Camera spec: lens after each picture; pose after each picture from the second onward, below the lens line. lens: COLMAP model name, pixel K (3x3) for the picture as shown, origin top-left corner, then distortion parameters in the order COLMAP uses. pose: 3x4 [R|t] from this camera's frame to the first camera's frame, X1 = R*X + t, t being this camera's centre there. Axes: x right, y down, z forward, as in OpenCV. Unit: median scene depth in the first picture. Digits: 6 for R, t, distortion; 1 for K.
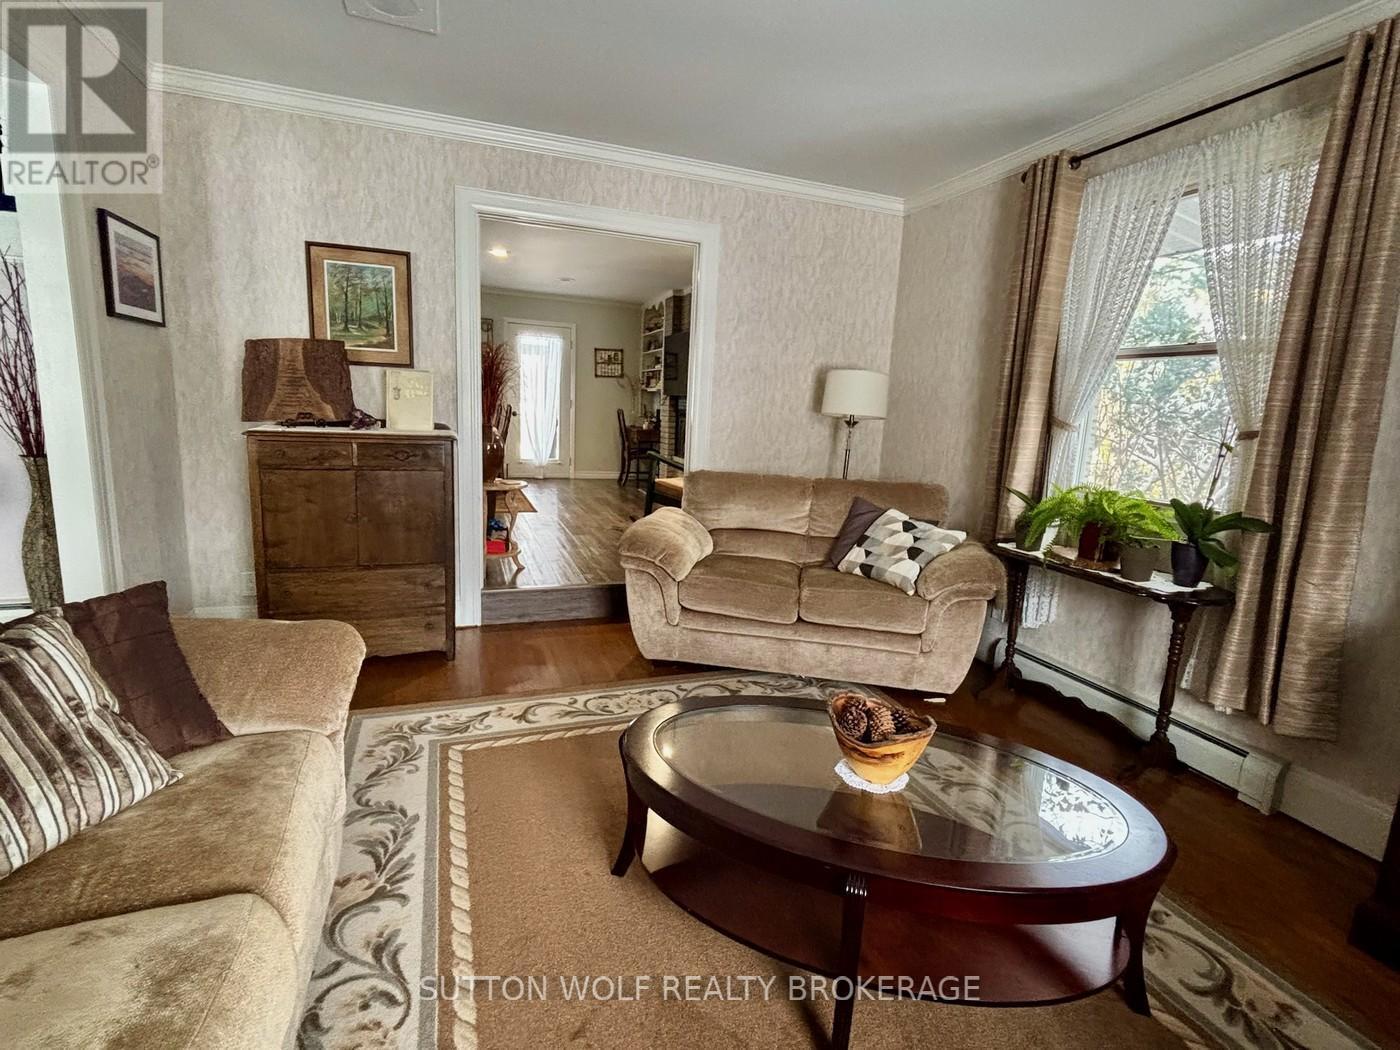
lens RADIAL K [[661.8, 0, 700.0], [0, 661.8, 525.0], [0, 0, 1]] dist [-0.002426, -0.000740]
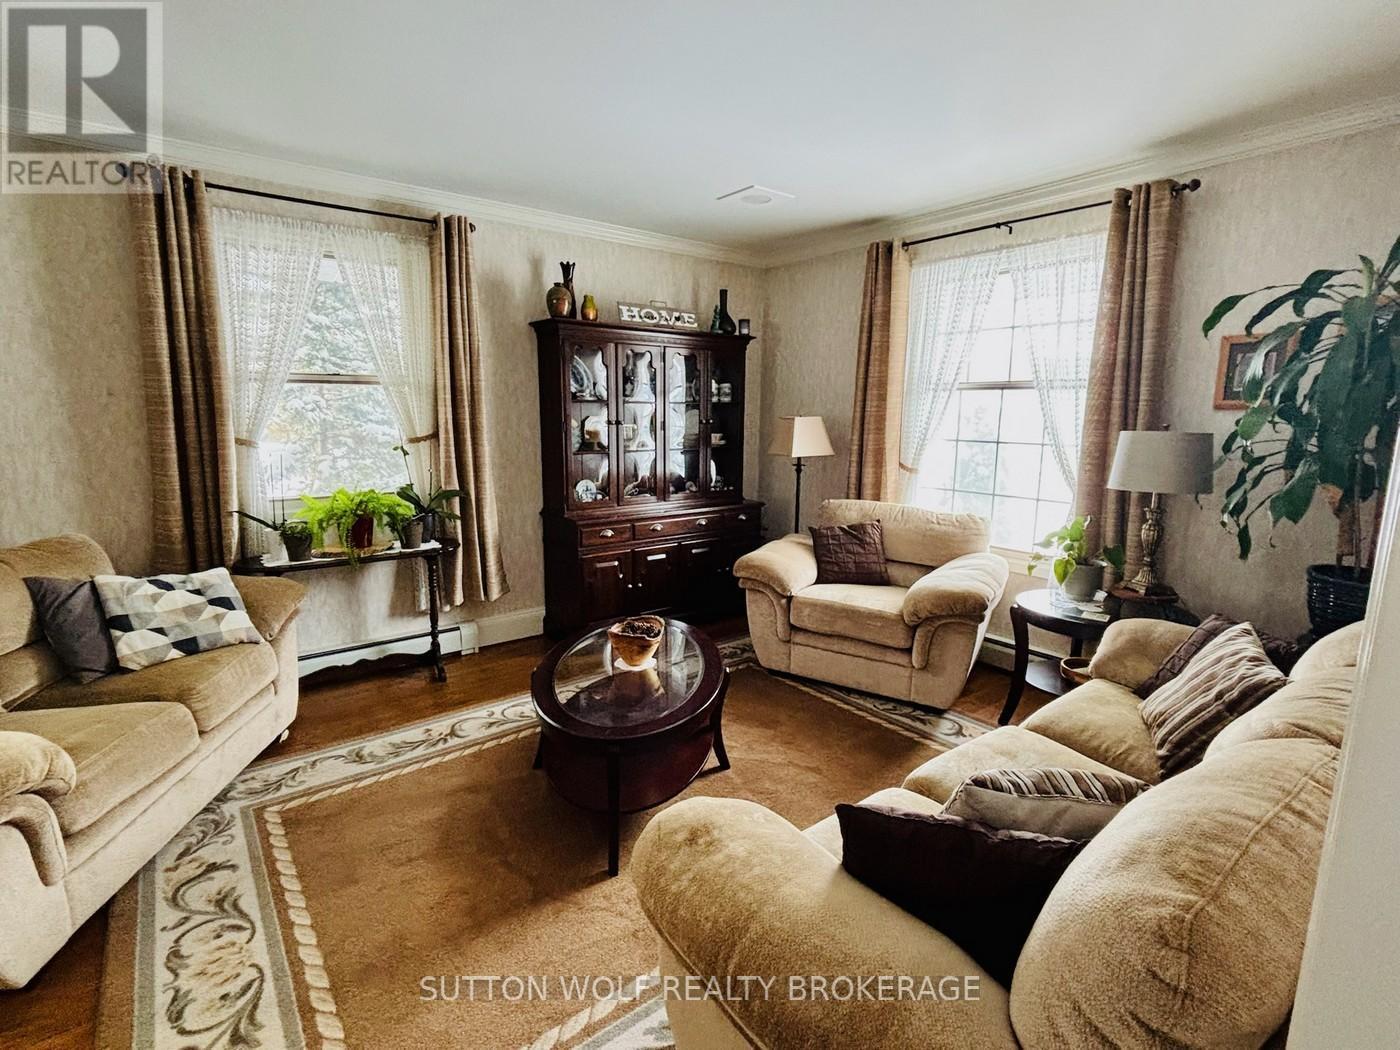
lens RADIAL K [[661.8, 0, 700.0], [0, 661.8, 525.0], [0, 0, 1]] dist [-0.002426, -0.000740]
pose [[-0.294673, -0.216350, 0.930785, -0.886470], [0.144053, 0.952846, 0.267084, -0.270031], [-0.944678, 0.212785, -0.249612, 0.813788]]
